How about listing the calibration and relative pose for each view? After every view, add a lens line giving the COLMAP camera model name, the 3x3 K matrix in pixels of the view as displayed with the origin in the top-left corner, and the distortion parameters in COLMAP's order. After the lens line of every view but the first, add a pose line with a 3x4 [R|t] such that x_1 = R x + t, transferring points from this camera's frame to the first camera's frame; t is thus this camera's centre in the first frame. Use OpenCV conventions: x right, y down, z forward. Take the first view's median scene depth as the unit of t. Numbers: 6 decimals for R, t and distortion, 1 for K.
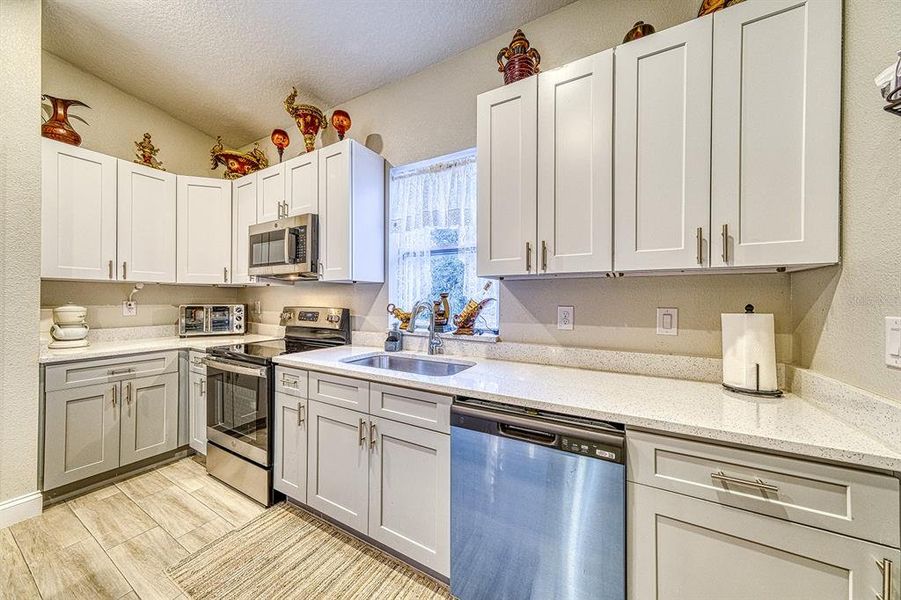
lens RADIAL K [[310.6, 0, 451.4], [0, 310.6, 298.4], [0, 0, 1]] dist [0.001382, 0.000502]
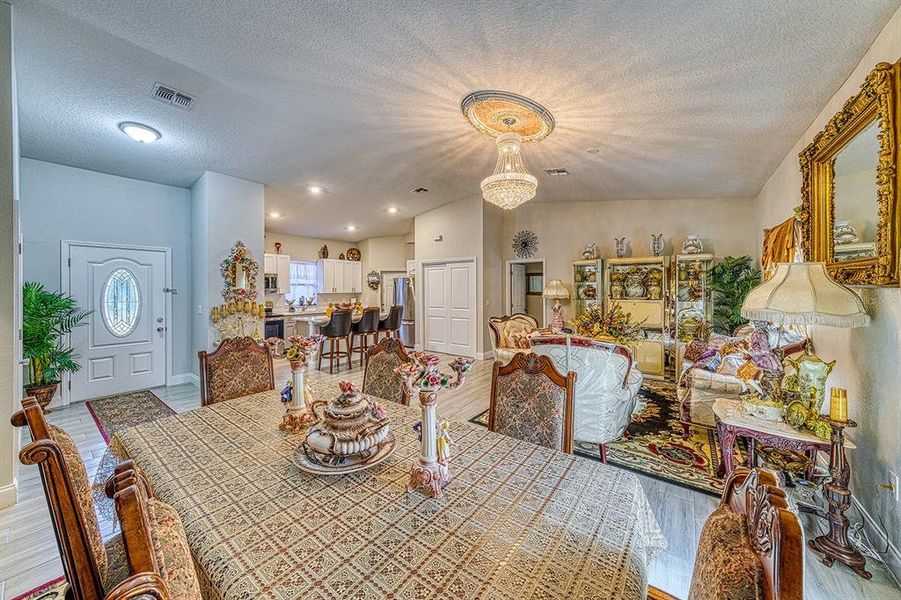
lens RADIAL K [[310.6, 0, 448.2], [0, 310.6, 290.6], [0, 0, 1]] dist [0.001382, 0.000502]
pose [[0.142393, -0.007707, 0.989780, -3.682229], [0.000774, 0.999970, 0.007675, -0.115686], [-0.989810, -0.000327, 0.142394, -1.402342]]
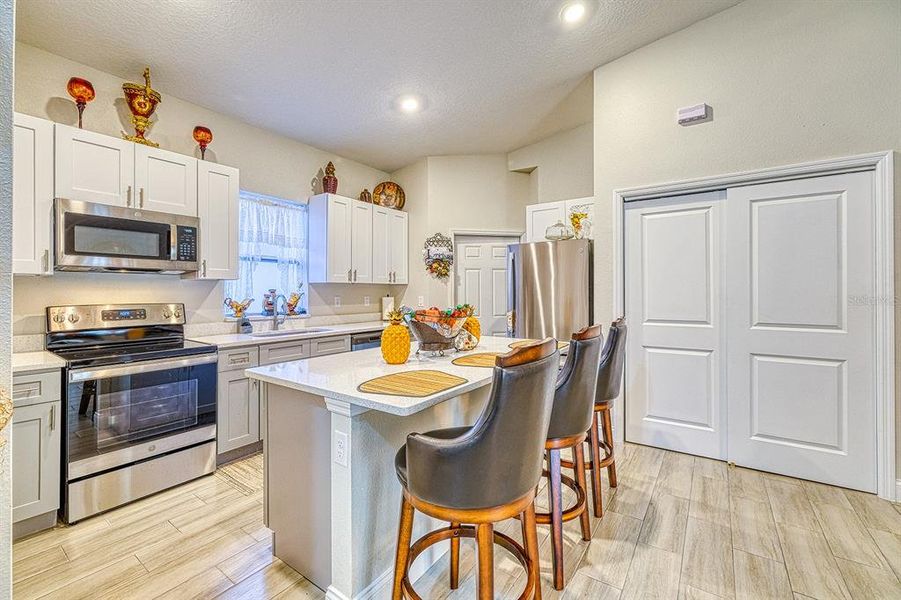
lens RADIAL K [[382.7, 0, 450.0], [0, 382.7, 291.4], [0, 0, 1]] dist [-0.008755, 0.000890]
pose [[0.102455, -0.004583, 0.994727, -1.756612], [-0.002631, 0.999985, 0.004879, -0.019290], [-0.994734, -0.003117, 0.102442, -0.032588]]
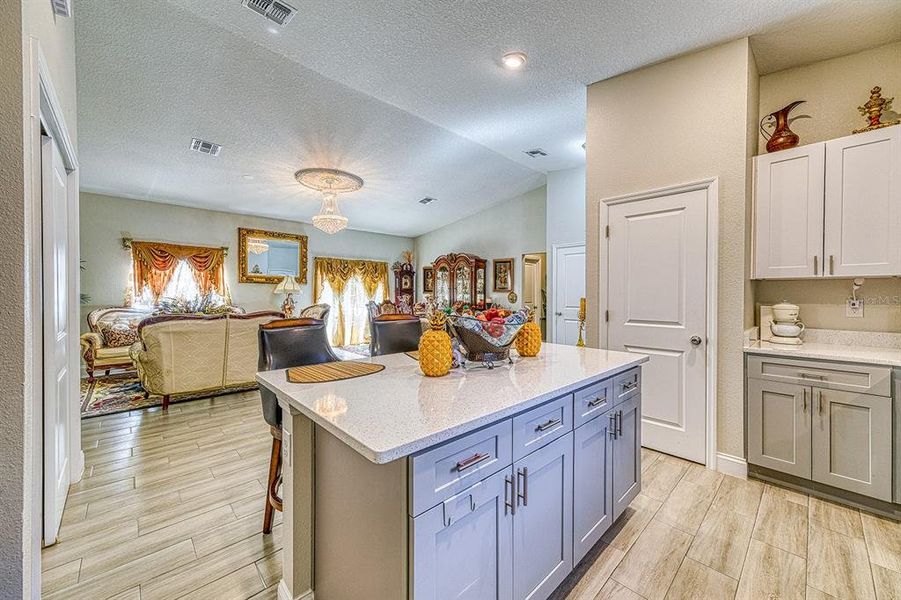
lens RADIAL K [[344.7, 0, 449.4], [0, 344.7, 296.6], [0, 0, 1]] dist [0.012821, -0.000131]
pose [[-0.307456, 0.001103, -0.951562, 0.249962], [-0.000454, 0.999999, 0.001305, -0.001452], [0.951562, 0.000833, -0.307455, 0.303042]]
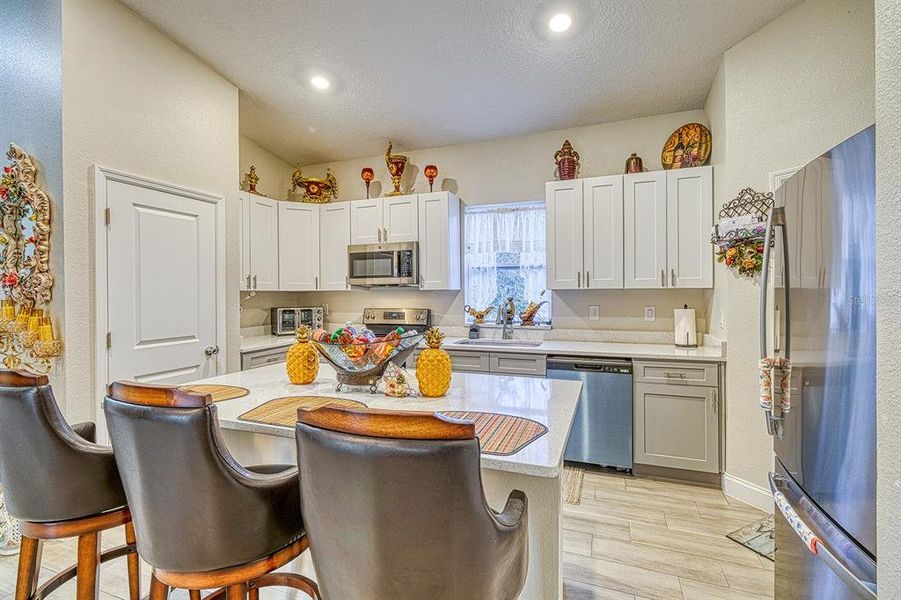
lens RADIAL K [[402.9, 0, 459.3], [0, 402.9, 294.0], [0, 0, 1]] dist [-0.005602, 0.000890]
pose [[0.988624, -0.011781, 0.149949, -0.542433], [0.010915, 0.999919, 0.006599, -0.049541], [-0.150015, -0.004887, 0.988672, -0.829625]]
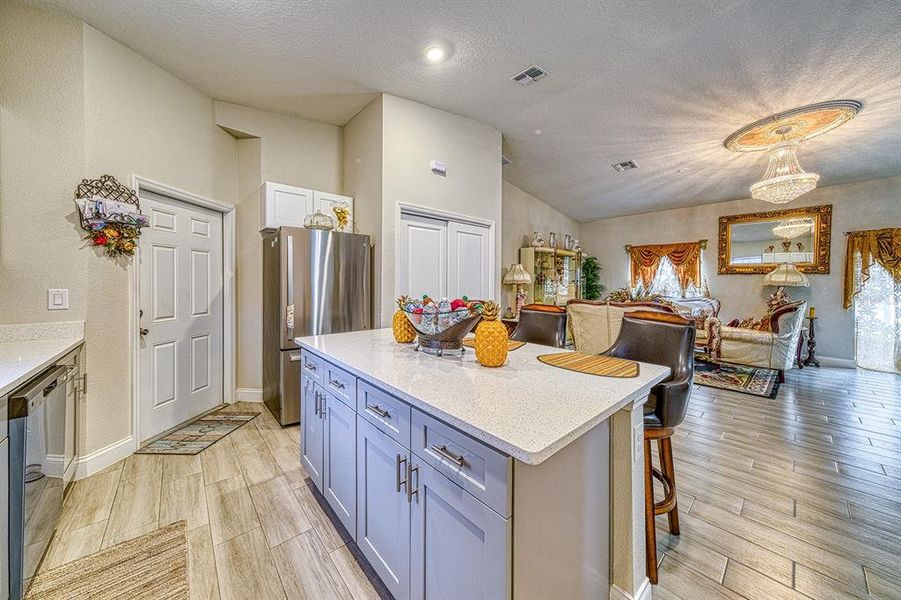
lens RADIAL K [[310.6, 0, 449.8], [0, 310.6, 283.3], [0, 0, 1]] dist [0.001382, 0.000502]
pose [[-0.942161, -0.014215, 0.334858, -0.909925], [-0.014958, 0.999888, 0.000361, -0.013170], [-0.334826, -0.004669, -0.942268, 0.879330]]
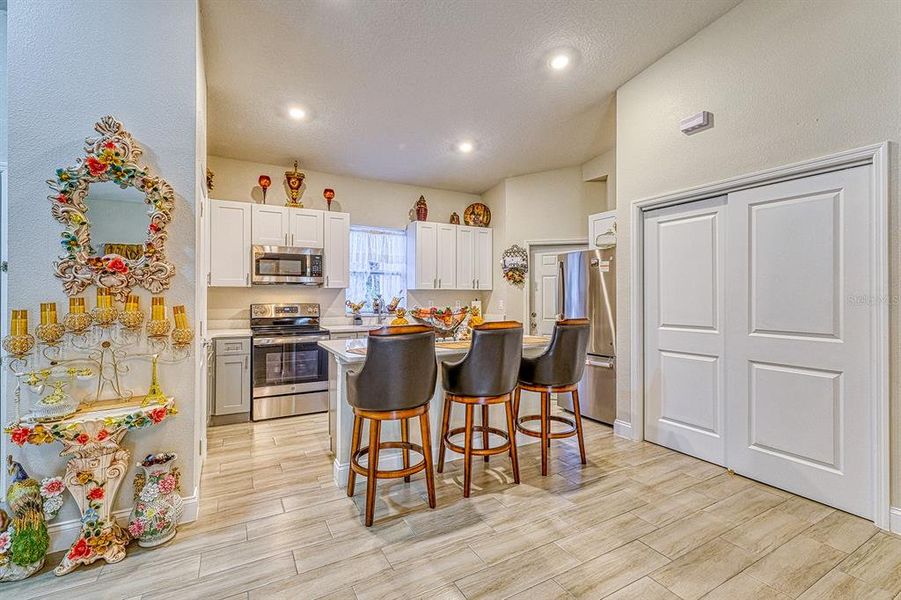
lens RADIAL K [[402.9, 0, 452.1], [0, 402.9, 295.6], [0, 0, 1]] dist [-0.005602, 0.000890]
pose [[0.527072, -0.002752, 0.849816, -2.034184], [-0.002257, 0.999987, 0.004638, -0.024750], [-0.849817, -0.004362, 0.527059, -0.813211]]
